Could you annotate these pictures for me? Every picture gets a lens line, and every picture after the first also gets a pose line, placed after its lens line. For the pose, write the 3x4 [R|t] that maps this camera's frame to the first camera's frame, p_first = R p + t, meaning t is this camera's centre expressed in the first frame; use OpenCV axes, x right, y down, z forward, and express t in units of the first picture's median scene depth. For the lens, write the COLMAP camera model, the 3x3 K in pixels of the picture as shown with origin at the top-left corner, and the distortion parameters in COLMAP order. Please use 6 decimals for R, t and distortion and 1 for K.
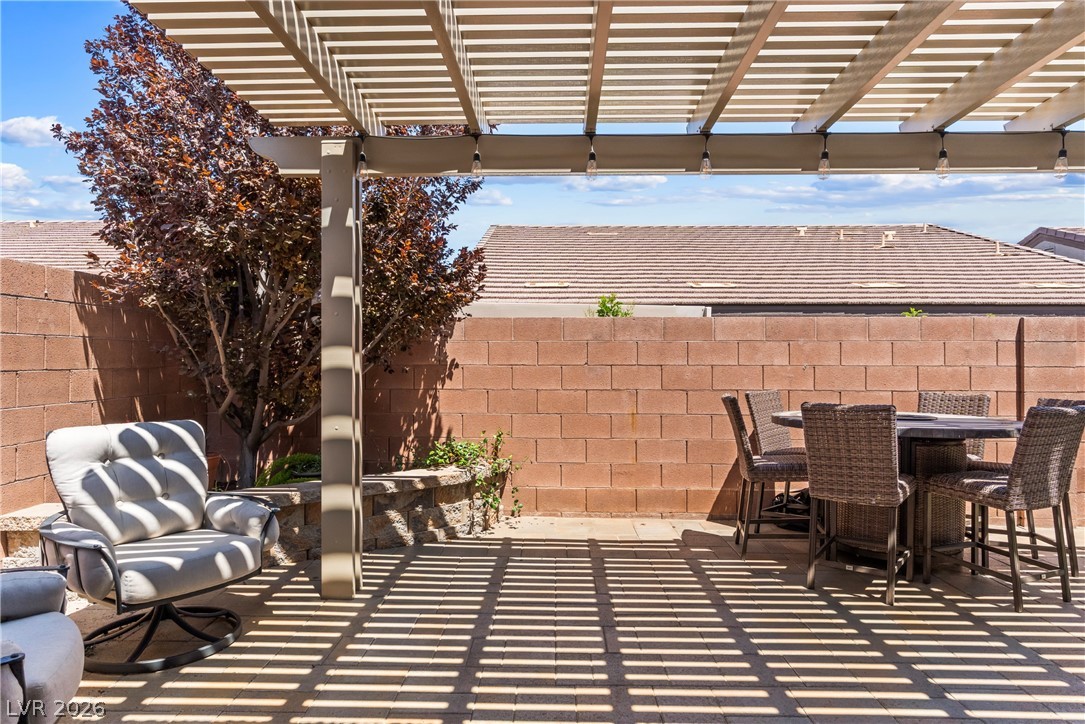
lens RADIAL K [[655.1, 0, 543.1], [0, 655.1, 361.6], [0, 0, 1]] dist [0.001315, 0.001593]
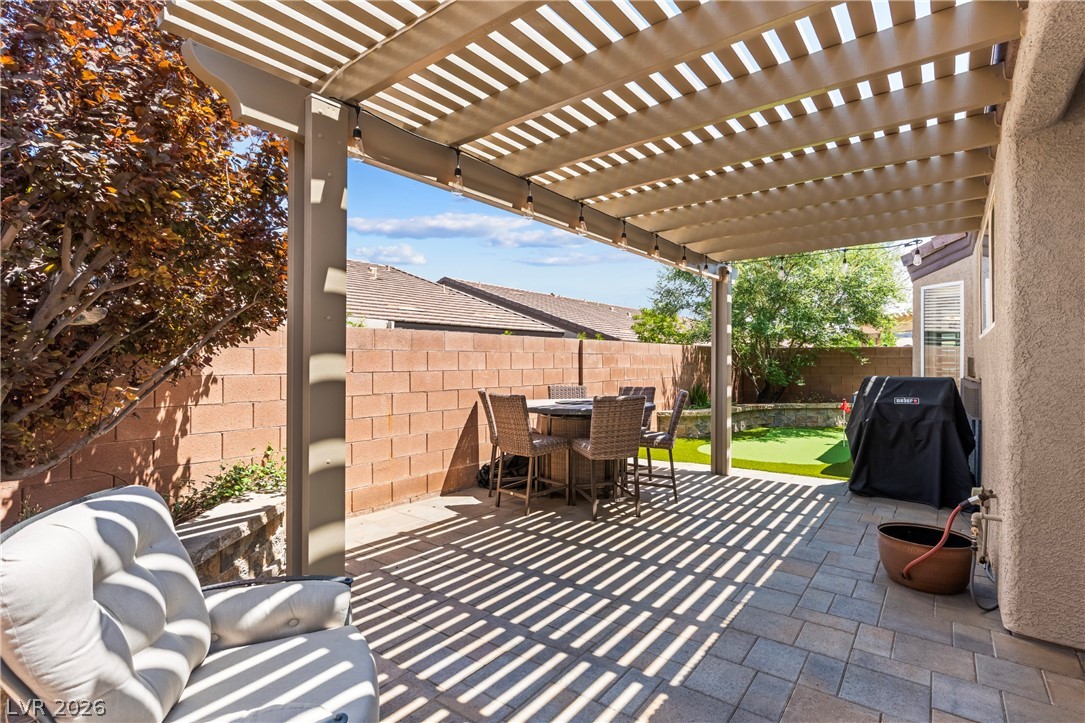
lens RADIAL K [[519.1, 0, 533.8], [0, 519.1, 358.4], [0, 0, 1]] dist [0.010564, -0.000534]
pose [[0.615622, 0.001263, 0.788041, -0.600814], [0.007311, 0.999947, -0.007314, -0.013480], [-0.788008, 0.010264, 0.615580, 0.373968]]
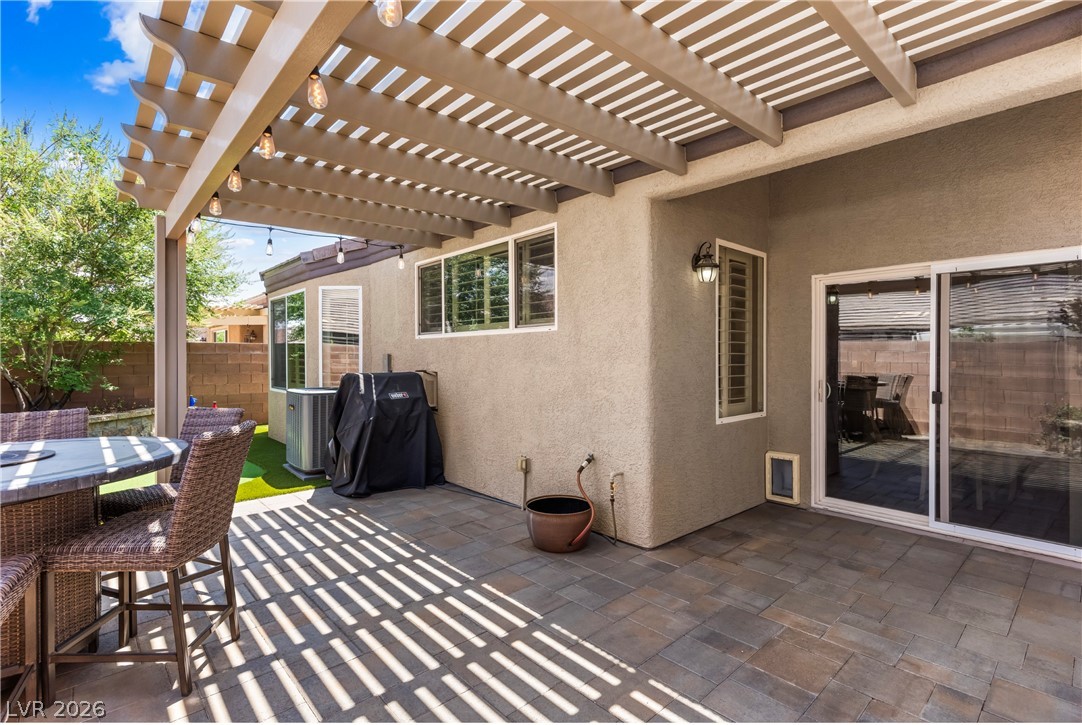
lens RADIAL K [[517.6, 0, 537.8], [0, 517.6, 357.3], [0, 0, 1]] dist [0.010564, -0.000534]
pose [[-0.666540, -0.002450, 0.745465, -0.263361], [0.005428, 0.999952, 0.008140, -0.019840], [-0.745449, 0.009472, -0.666495, 1.075045]]
